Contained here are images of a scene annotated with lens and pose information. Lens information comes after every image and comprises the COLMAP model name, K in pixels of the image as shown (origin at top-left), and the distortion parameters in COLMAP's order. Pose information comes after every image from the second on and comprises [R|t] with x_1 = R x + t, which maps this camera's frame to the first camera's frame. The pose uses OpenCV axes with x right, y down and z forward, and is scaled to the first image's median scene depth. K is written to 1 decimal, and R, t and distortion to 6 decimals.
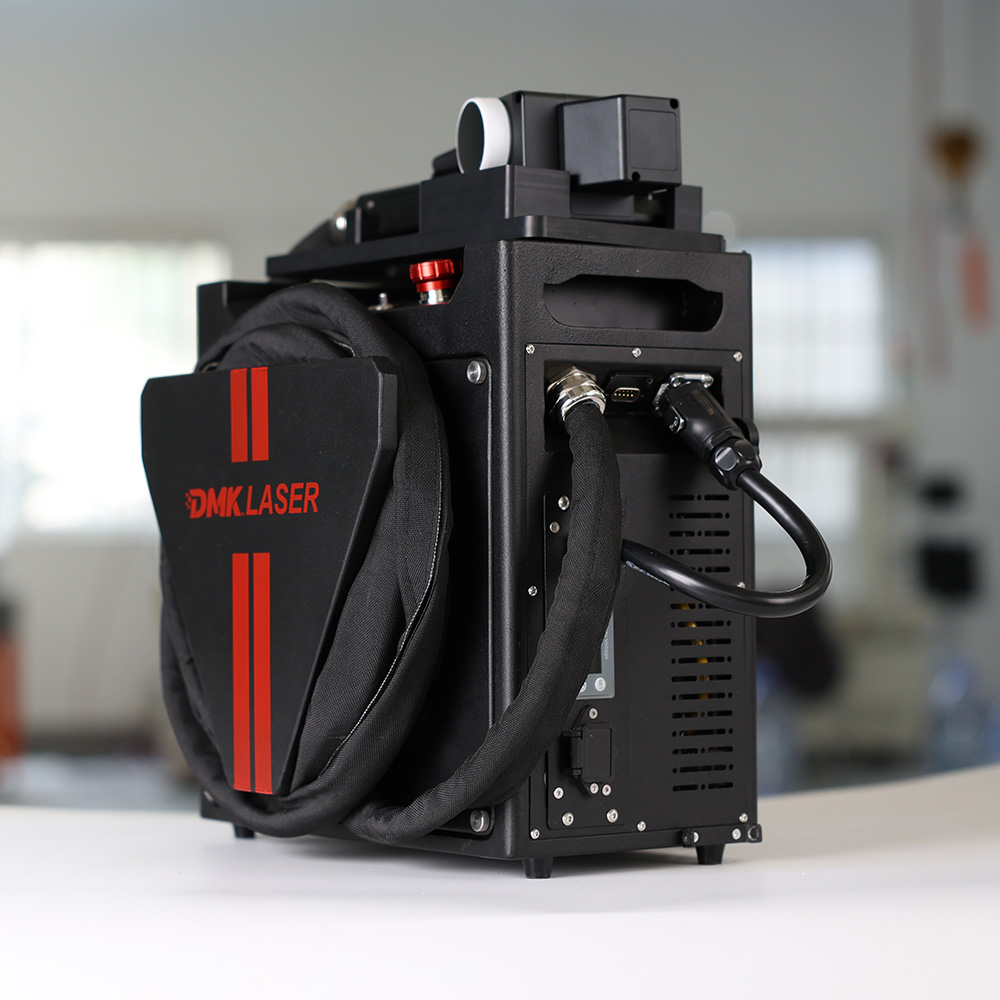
lens RADIAL K [[3062.5, 0, 500.0], [0, 3062.5, 500.0], [0, 0, 1]] dist [0.055663, 1.288360]
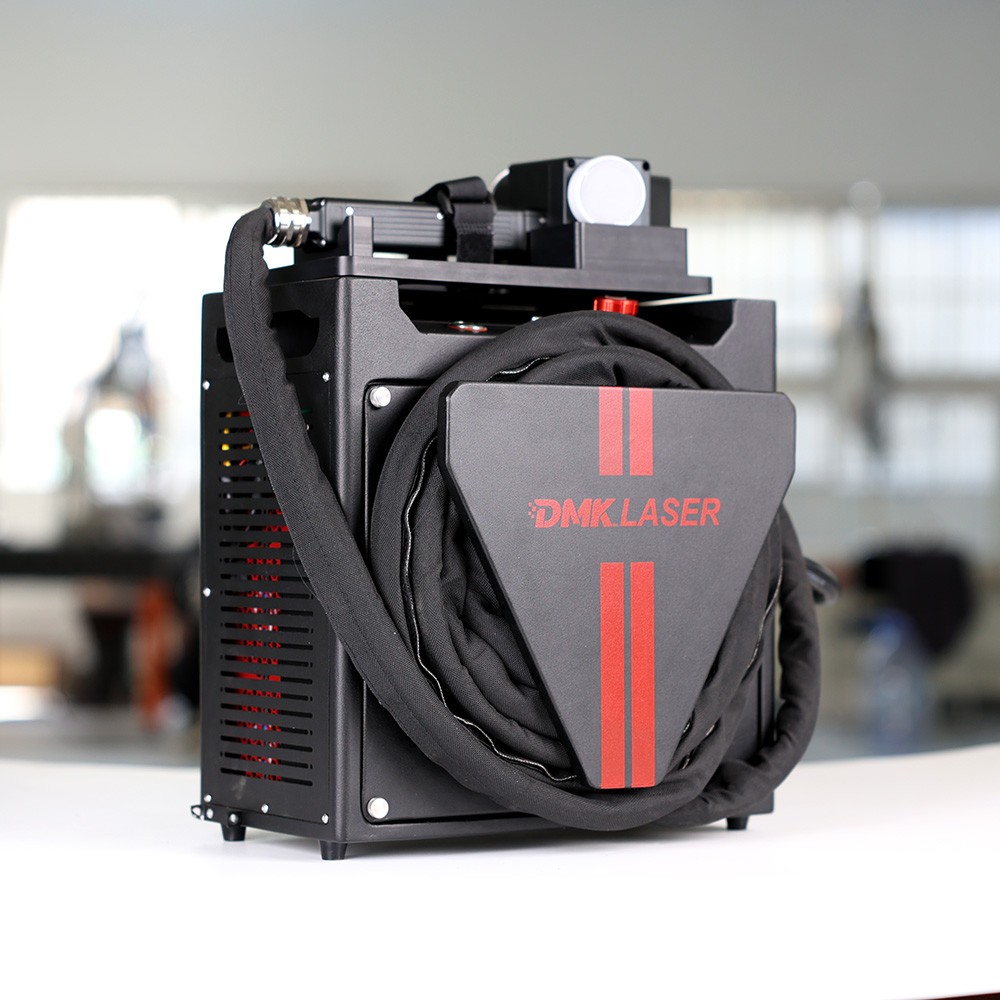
lens RADIAL K [[3062.5, 0, 500.0], [0, 3062.5, 500.0], [0, 0, 1]] dist [0.055663, 1.288360]
pose [[0.022670, 0.008871, 0.999704, -1.144077], [-0.021940, 0.999724, -0.008374, 0.005731], [-0.999502, -0.021743, 0.022859, 1.020983]]
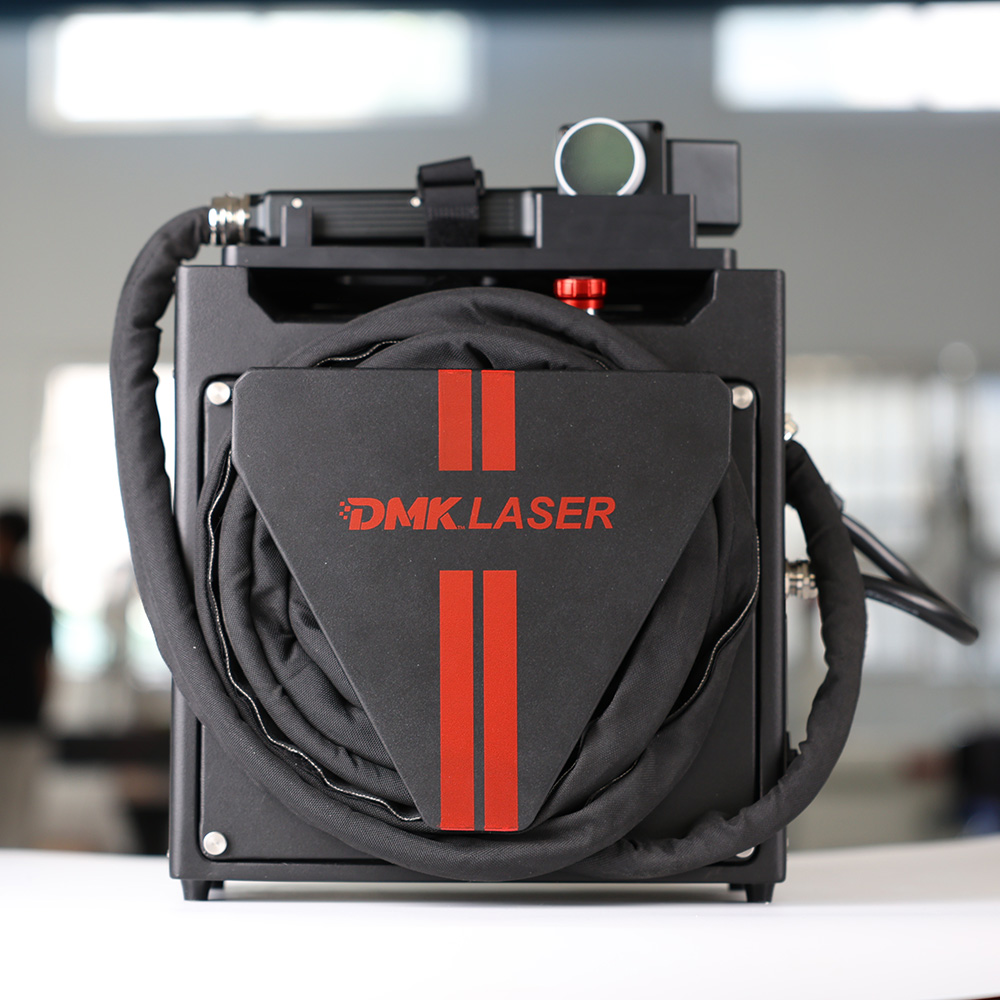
lens RADIAL K [[3062.5, 0, 500.0], [0, 3062.5, 500.0], [0, 0, 1]] dist [0.055663, 1.288360]
pose [[0.575450, 0.059953, 0.815637, -0.831634], [-0.022643, 0.998095, -0.057389, 0.049081], [-0.817524, 0.014556, 0.575711, 0.463700]]
